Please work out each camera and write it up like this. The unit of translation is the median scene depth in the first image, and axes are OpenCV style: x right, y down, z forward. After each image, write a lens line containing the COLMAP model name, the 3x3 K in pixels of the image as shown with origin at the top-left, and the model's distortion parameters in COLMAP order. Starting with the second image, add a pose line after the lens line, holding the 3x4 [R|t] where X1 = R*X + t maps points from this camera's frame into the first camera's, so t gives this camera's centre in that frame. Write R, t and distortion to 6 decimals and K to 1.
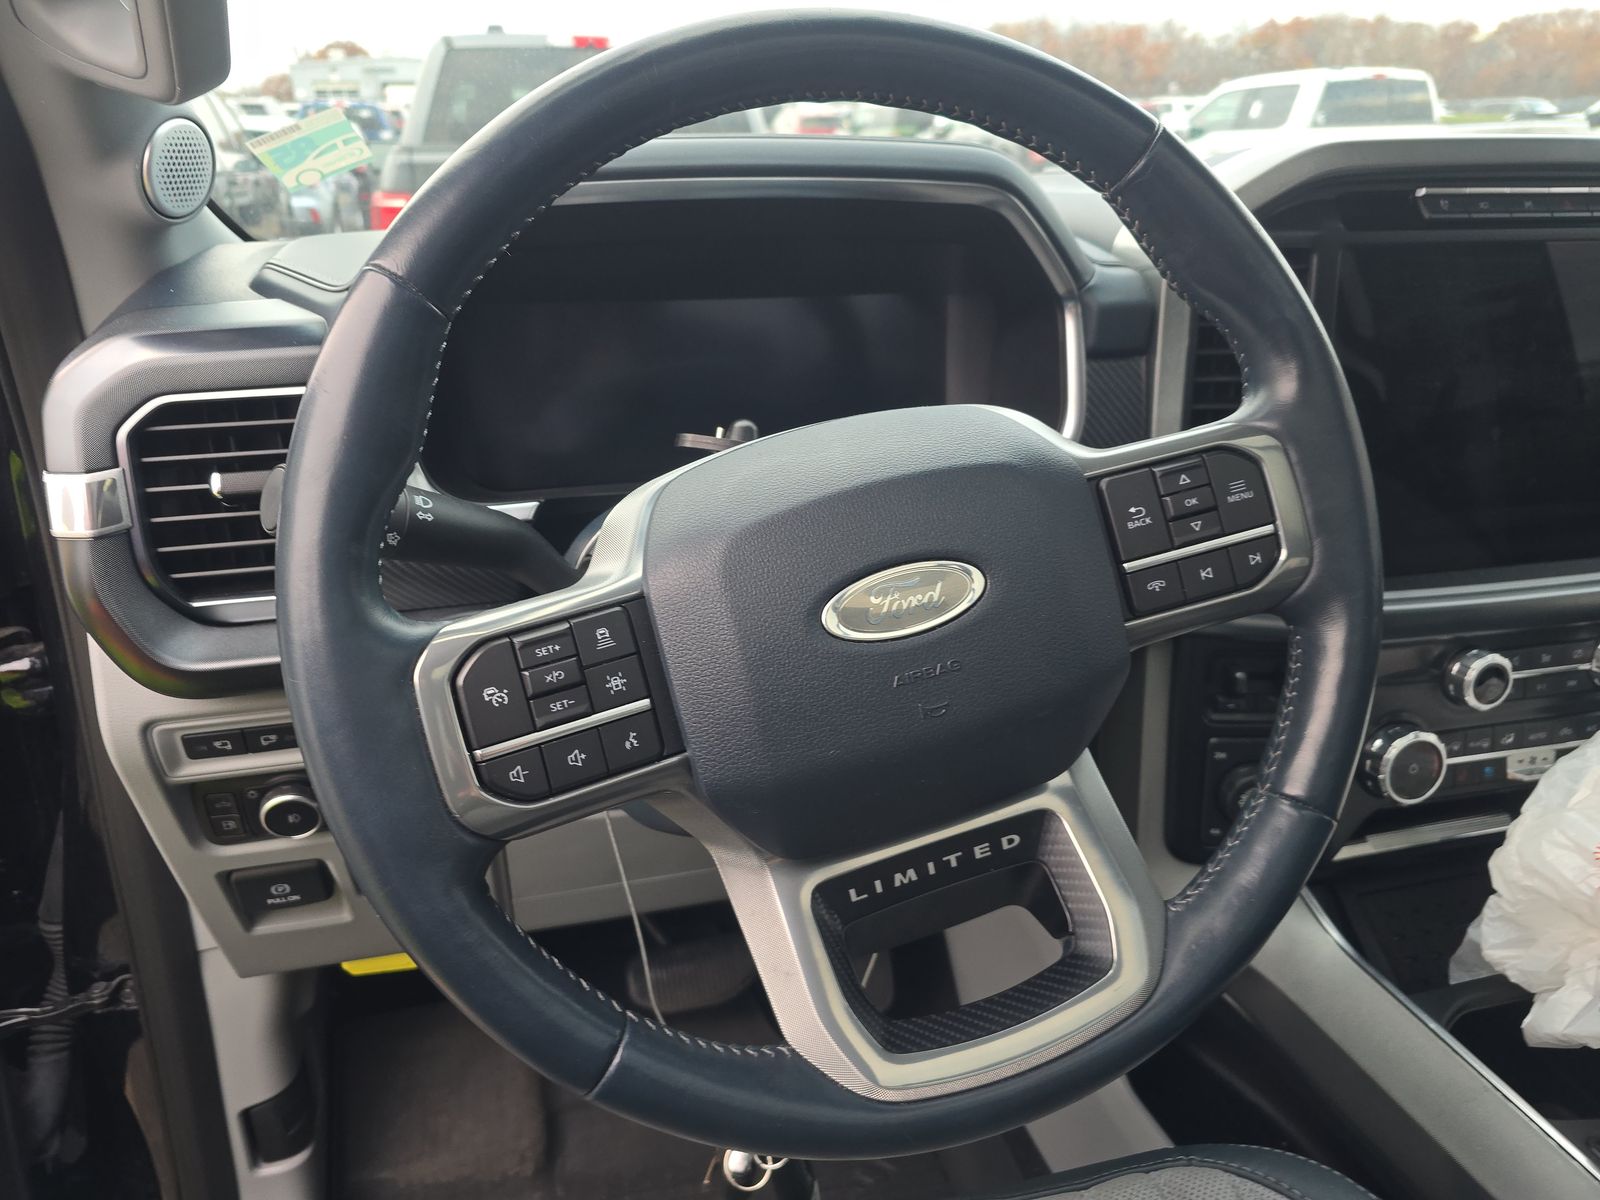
lens RADIAL K [[1062.4, 0, 800.0], [0, 1062.4, 600.0], [0, 0, 1]] dist [0.024387, -0.031921]
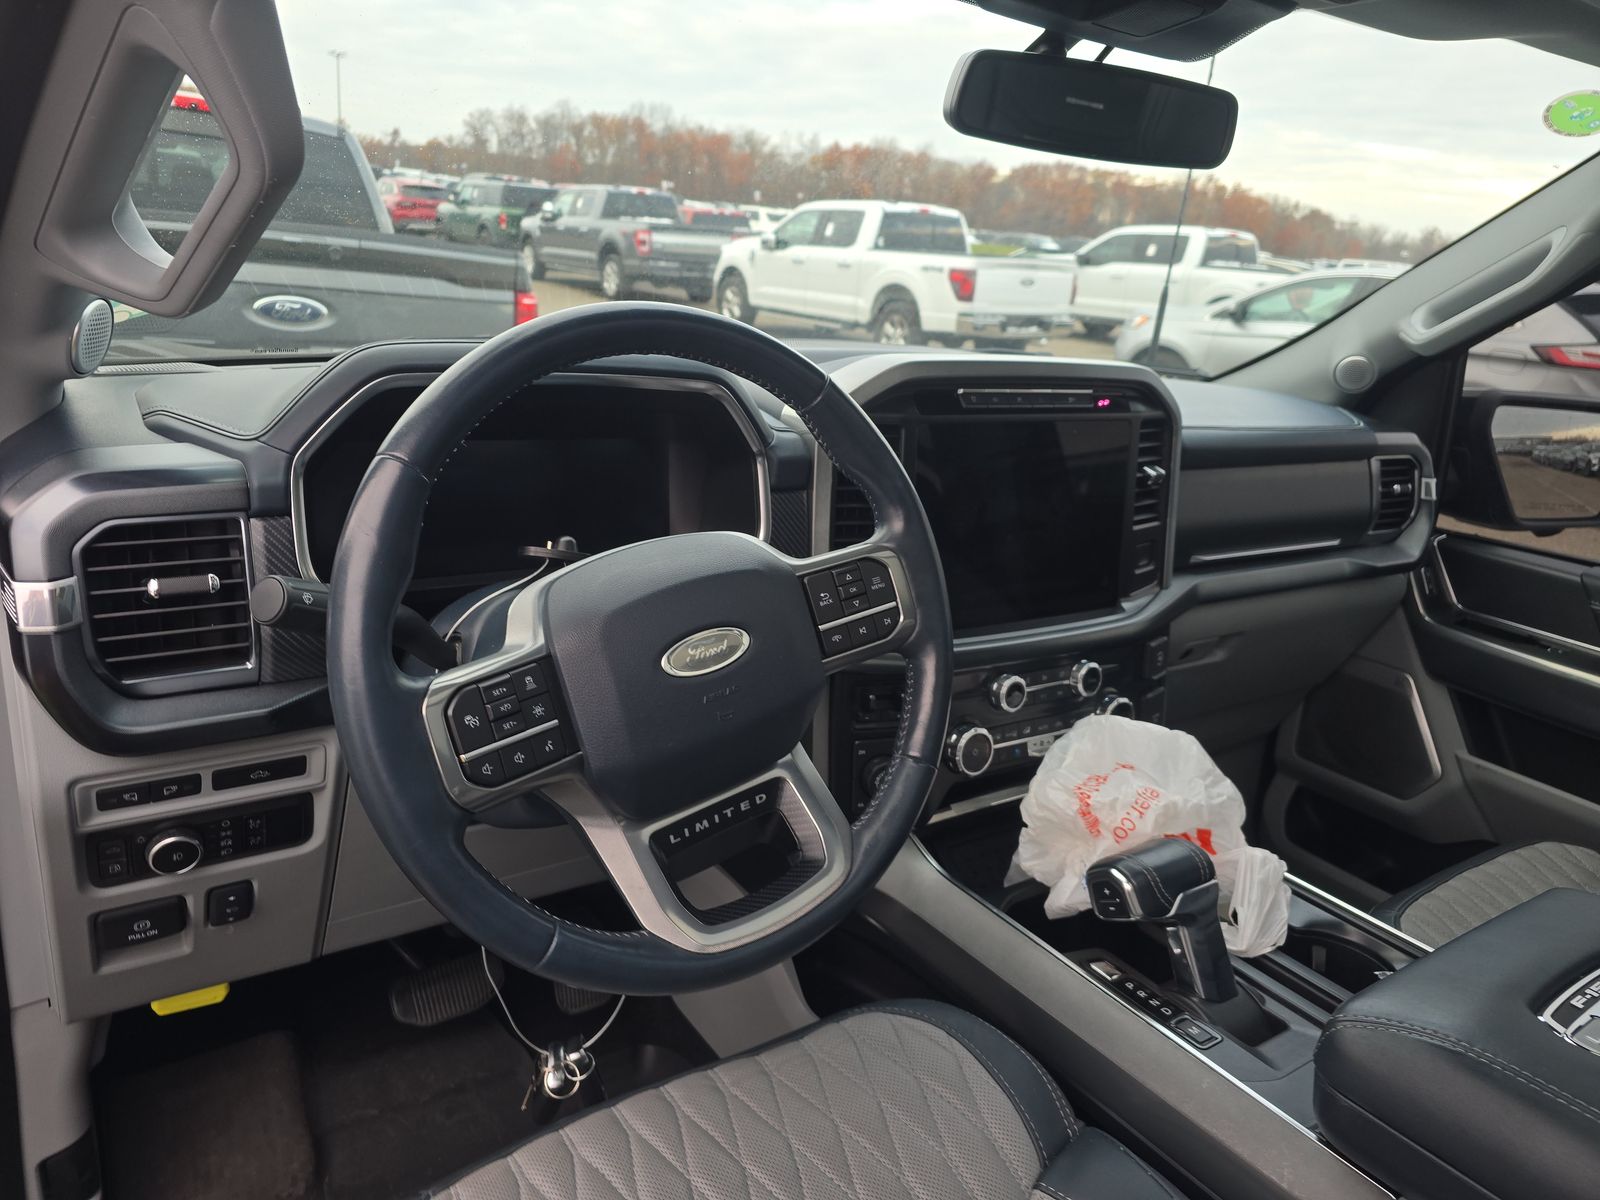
lens RADIAL K [[1079.4, 0, 797.1], [0, 1079.4, 593.9], [0, 0, 1]] dist [0.116865, -0.121245]
pose [[0.934170, -0.020020, 0.356266, -0.255755], [0.043991, 0.997270, -0.059310, 0.011138], [-0.354106, 0.071079, 0.932500, -0.450981]]
